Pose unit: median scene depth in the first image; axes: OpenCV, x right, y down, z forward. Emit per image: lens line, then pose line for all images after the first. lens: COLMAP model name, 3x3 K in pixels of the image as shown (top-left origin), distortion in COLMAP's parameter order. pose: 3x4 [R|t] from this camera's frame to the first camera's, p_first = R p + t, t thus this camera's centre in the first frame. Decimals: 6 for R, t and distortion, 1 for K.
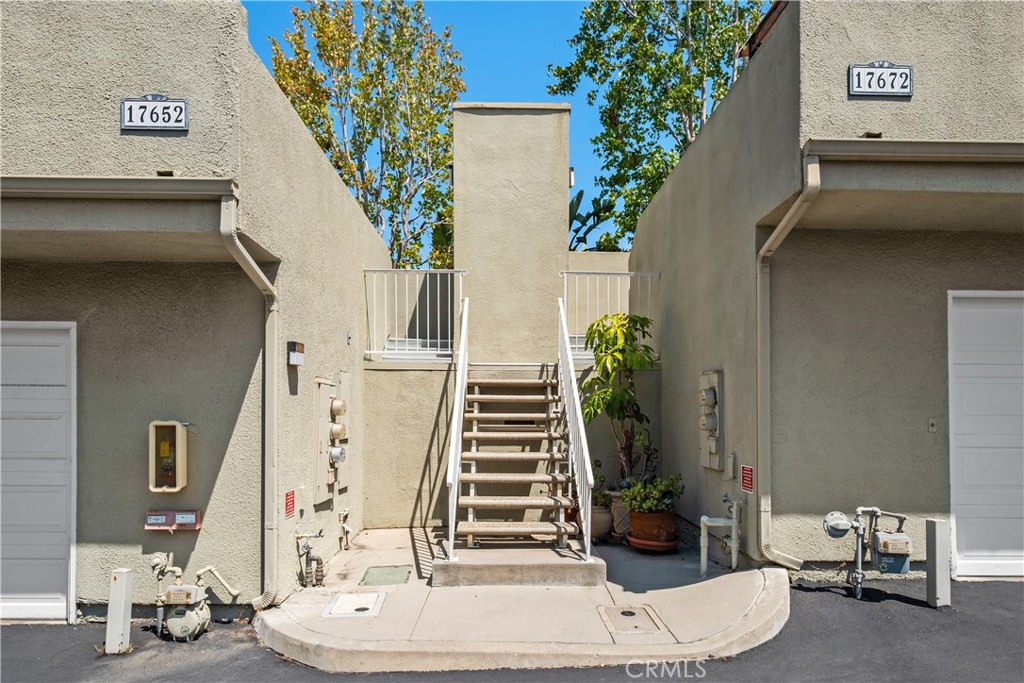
lens RADIAL K [[617.9, 0, 512.0], [0, 617.9, 341.5], [0, 0, 1]] dist [-0.005925, -0.001624]
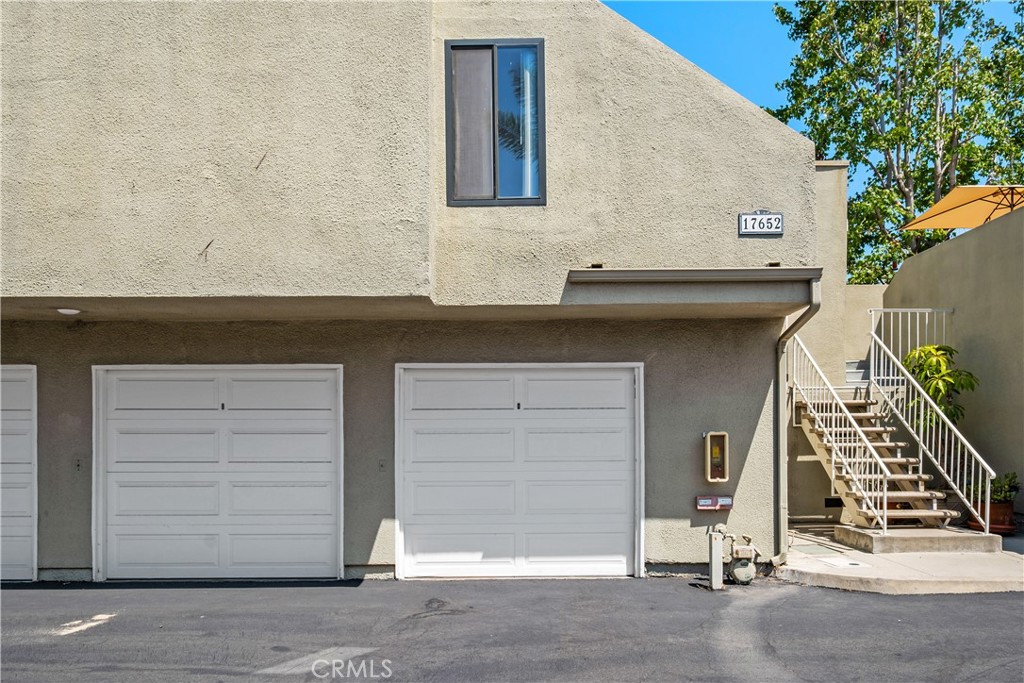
lens RADIAL K [[679.0, 0, 511.9], [0, 679.0, 371.9], [0, 0, 1]] dist [0.002195, -0.004400]
pose [[0.999409, -0.015723, -0.030575, -0.982708], [0.016174, 0.999763, 0.014561, -0.038914], [0.030339, -0.015047, 0.999426, -0.570191]]
